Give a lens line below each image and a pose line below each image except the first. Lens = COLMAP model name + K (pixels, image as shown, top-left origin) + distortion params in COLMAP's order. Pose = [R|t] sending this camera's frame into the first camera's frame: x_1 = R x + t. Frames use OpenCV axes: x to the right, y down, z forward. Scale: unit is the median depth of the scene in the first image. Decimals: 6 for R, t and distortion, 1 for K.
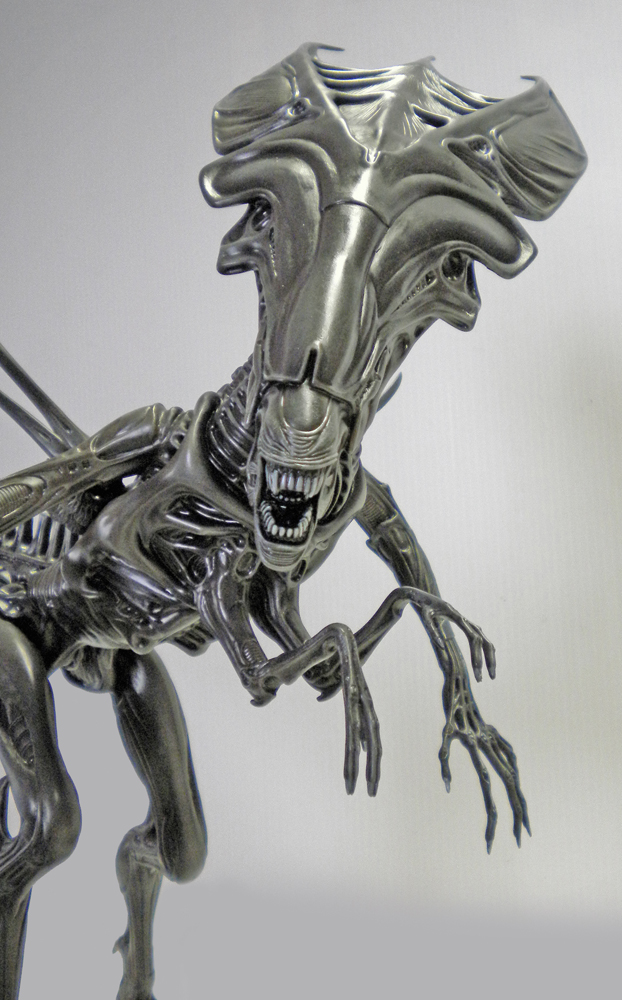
lens RADIAL K [[1226.6, 0, 414.5], [0, 1226.6, 500.6], [0, 0, 1]] dist [0.016197, 0.004779]
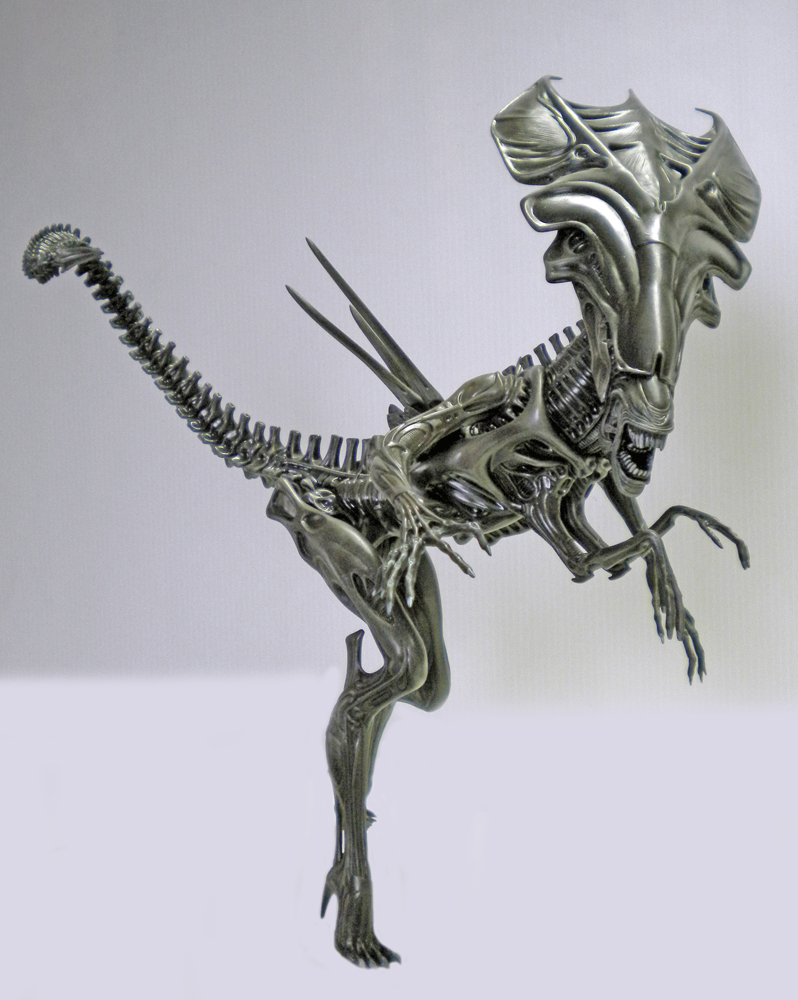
lens RADIAL K [[1314.3, 0, 399.0], [0, 1314.3, 500.0], [0, 0, 1]] dist [-0.011587, -0.040159]
pose [[0.993333, 0.018978, 0.113707, -0.503637], [-0.030581, 0.994398, 0.101177, -0.083415], [-0.111150, -0.103980, 0.988349, -0.514762]]
